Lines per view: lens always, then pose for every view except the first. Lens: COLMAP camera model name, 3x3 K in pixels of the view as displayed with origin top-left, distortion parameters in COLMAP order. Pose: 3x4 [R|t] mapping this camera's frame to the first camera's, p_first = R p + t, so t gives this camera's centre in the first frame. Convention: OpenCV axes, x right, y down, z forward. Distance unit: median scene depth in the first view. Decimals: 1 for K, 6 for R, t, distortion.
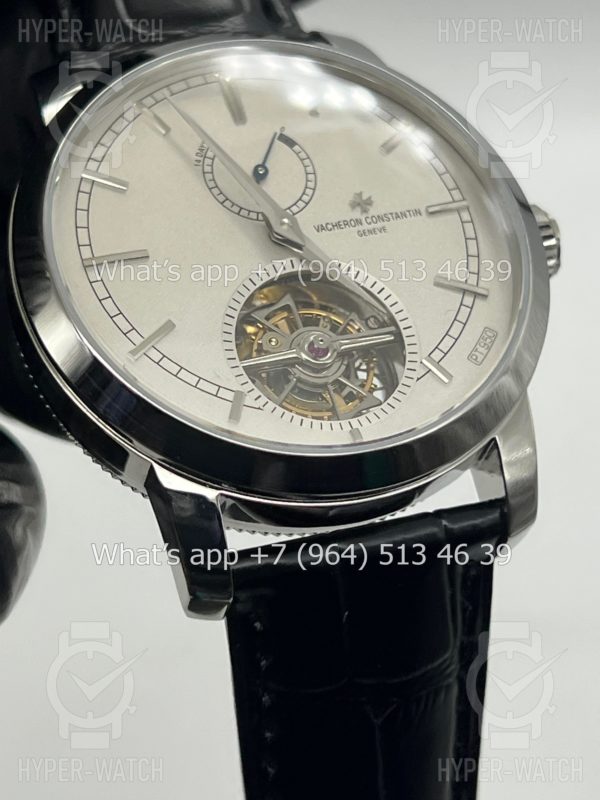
lens RADIAL K [[1845.3, 0, 298.9], [0, 1845.3, 403.9], [0, 0, 1]] dist [0.140920, 0.000000]
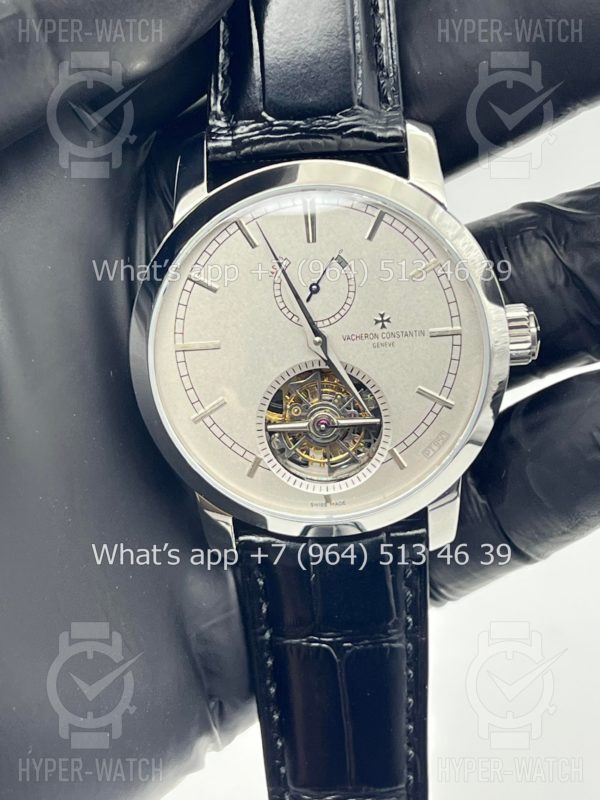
lens RADIAL K [[1845.3, 0, 306.2], [0, 1845.3, 400.8], [0, 0, 1]] dist [0.140920, 0.000000]
pose [[0.941004, 0.282503, -0.186290, 0.261950], [-0.106145, 0.769137, 0.630207, -0.954675], [0.321319, -0.573254, 0.753747, -0.108518]]
